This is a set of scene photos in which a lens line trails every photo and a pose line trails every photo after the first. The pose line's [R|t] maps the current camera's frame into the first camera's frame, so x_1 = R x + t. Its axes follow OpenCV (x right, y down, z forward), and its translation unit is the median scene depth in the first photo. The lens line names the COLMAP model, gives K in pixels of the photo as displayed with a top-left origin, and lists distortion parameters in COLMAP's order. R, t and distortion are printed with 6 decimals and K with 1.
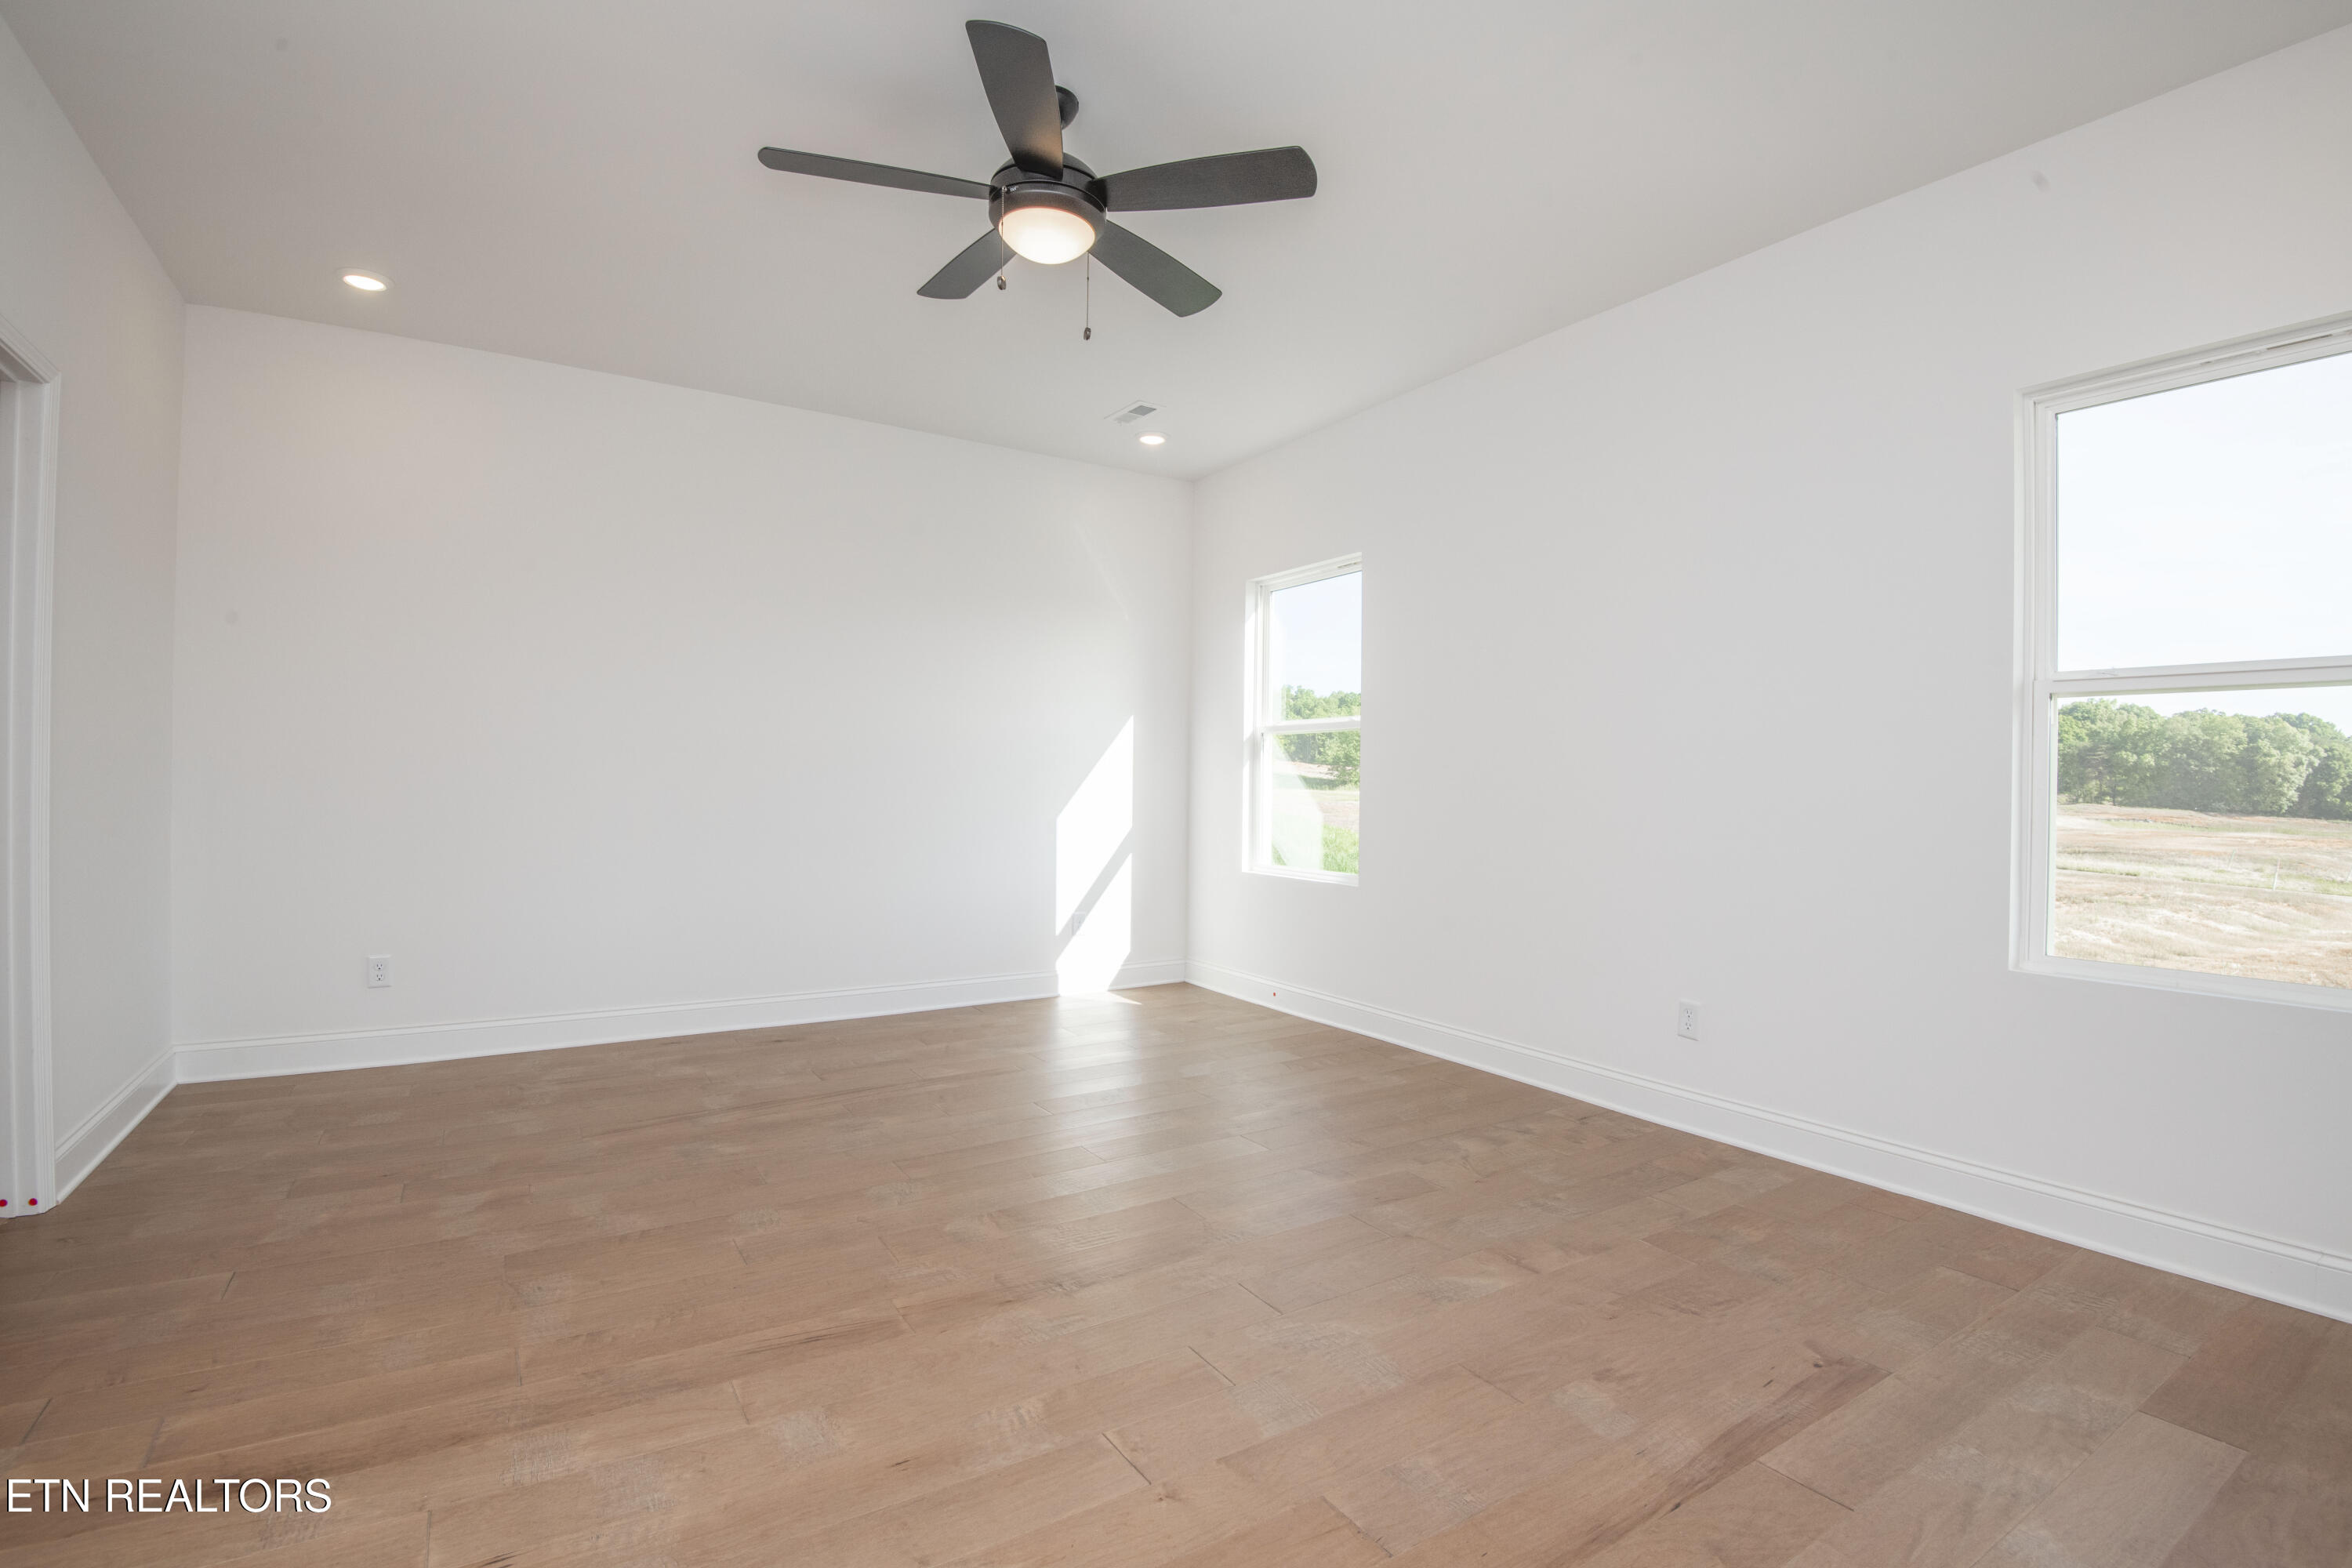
lens RADIAL K [[1083.7, 0, 1184.6], [0, 1083.7, 783.8], [0, 0, 1]] dist [-0.003213, -0.016909]
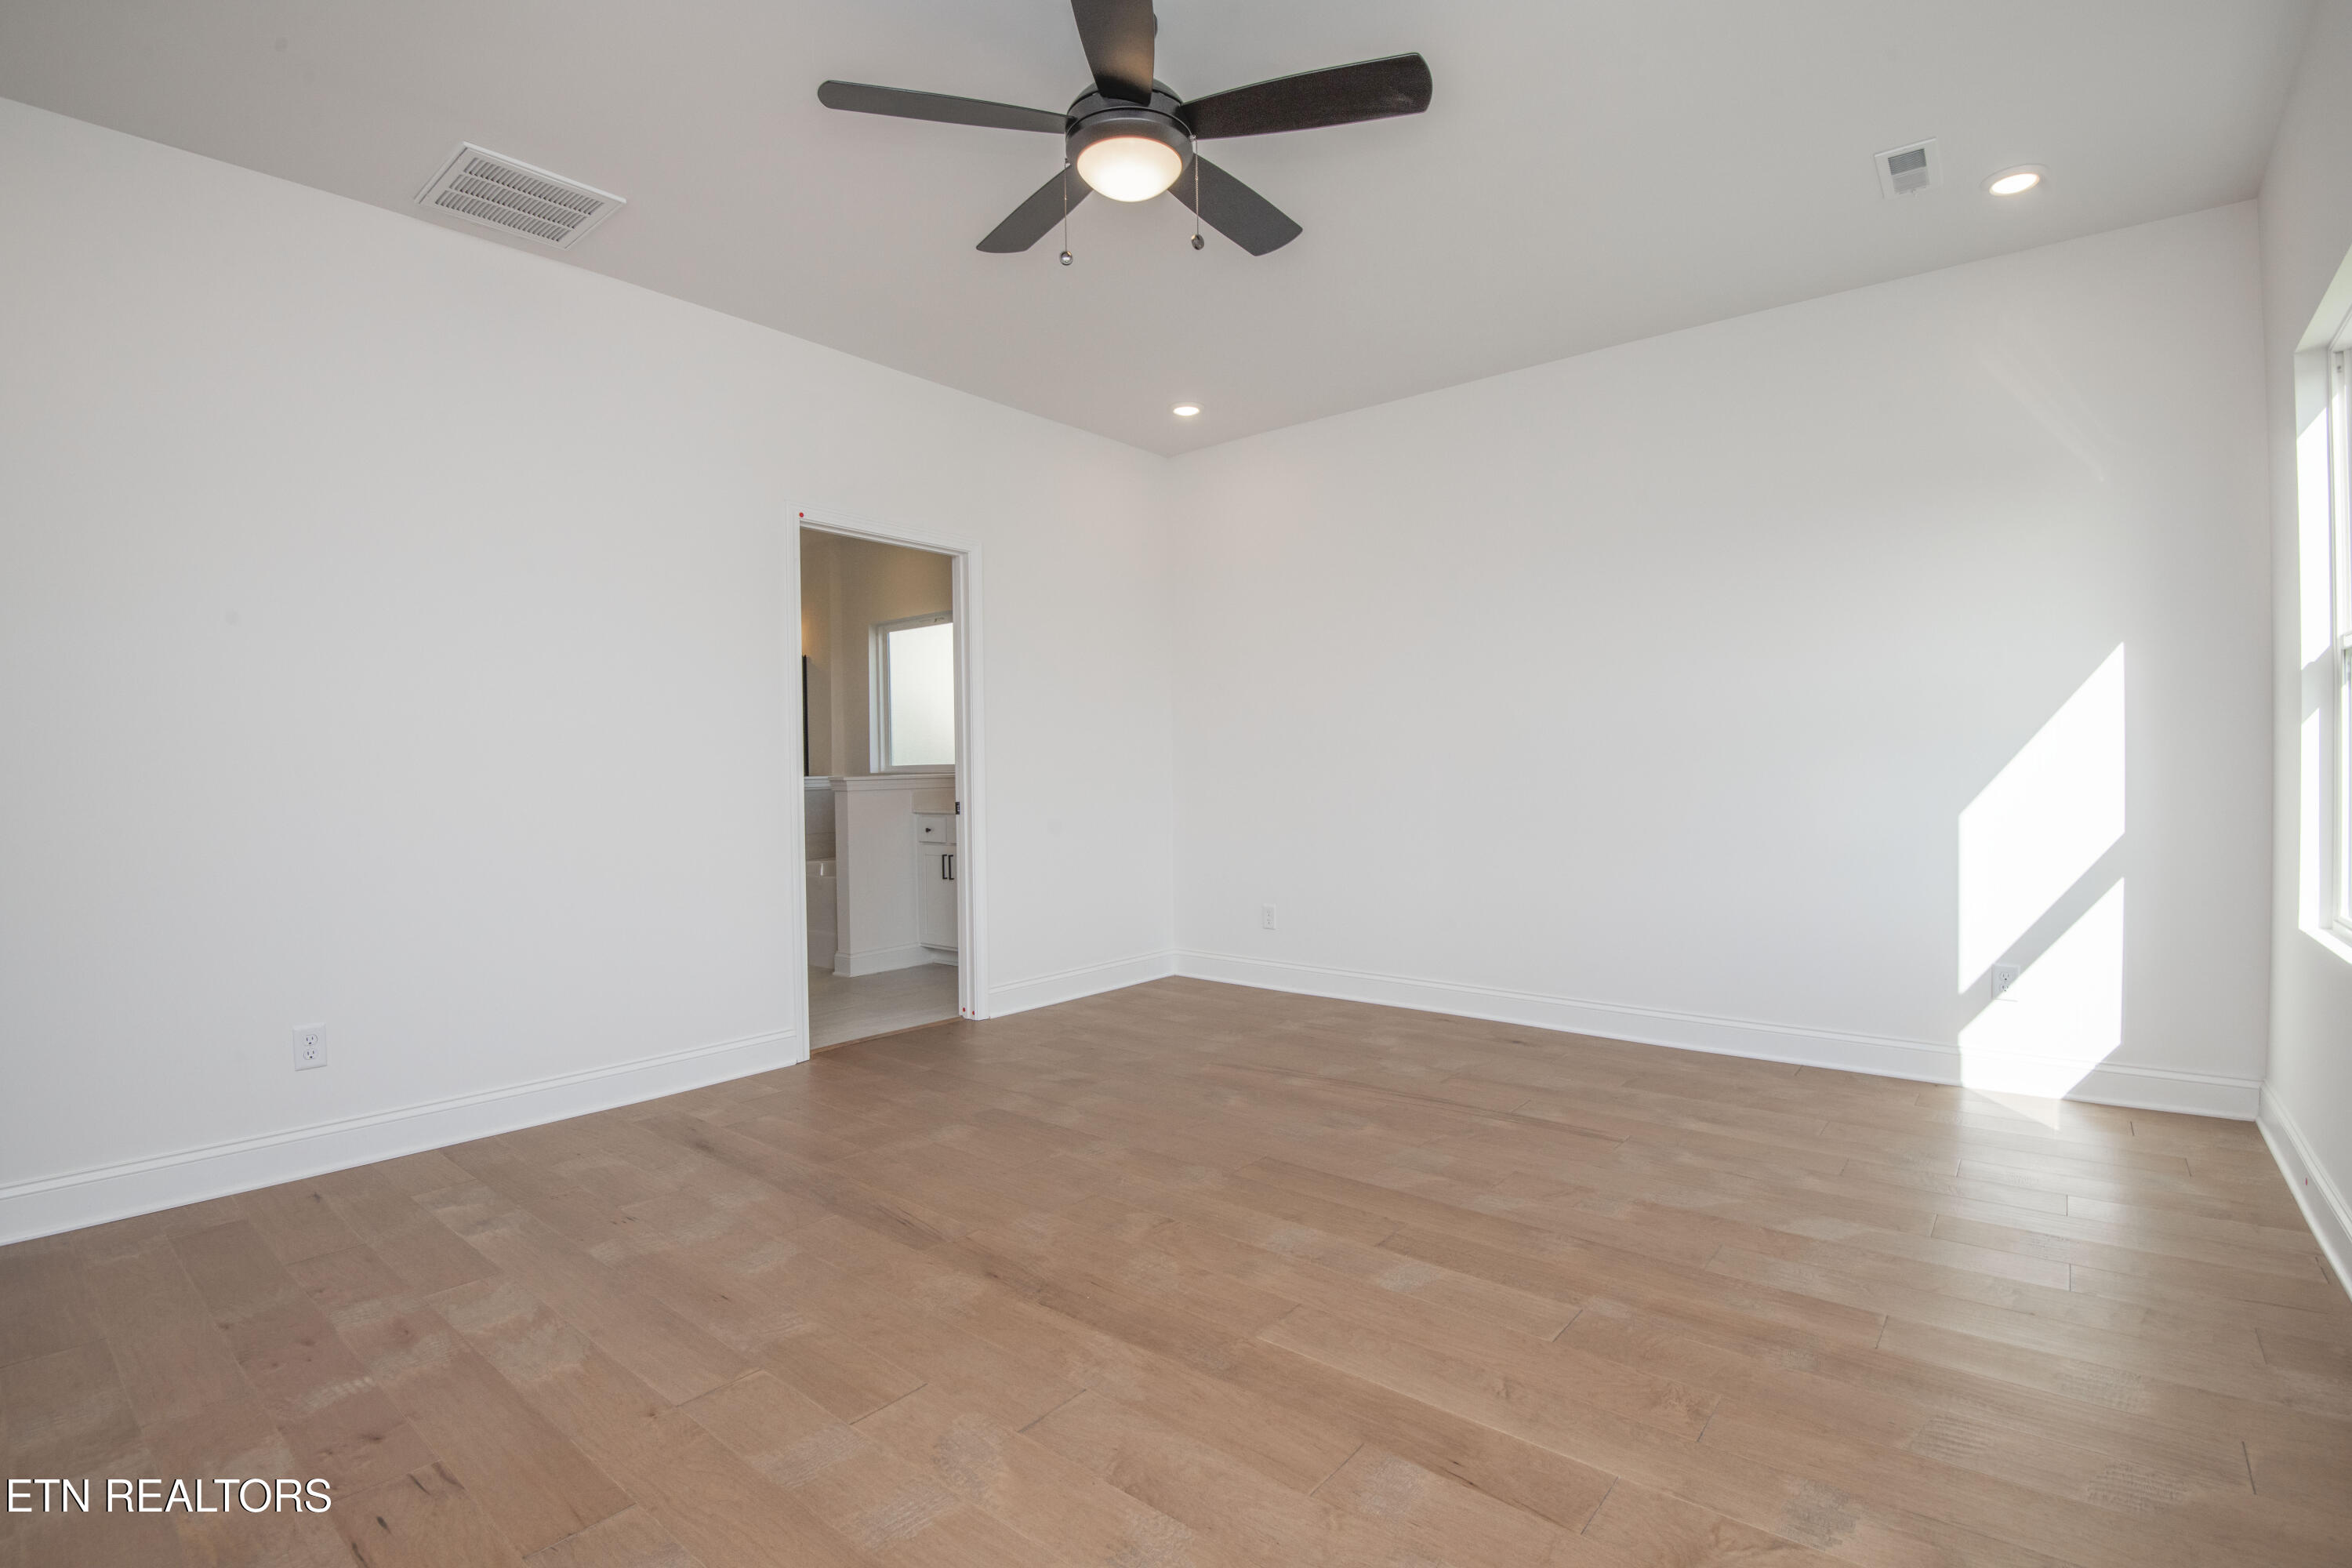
lens RADIAL K [[1083.7, 0, 1184.6], [0, 1083.7, 783.8], [0, 0, 1]] dist [-0.003213, -0.016909]
pose [[0.303430, -0.002435, -0.952851, 0.499045], [0.017735, 0.999838, 0.003093, 0.003332], [0.952689, -0.017837, 0.303424, 0.489923]]
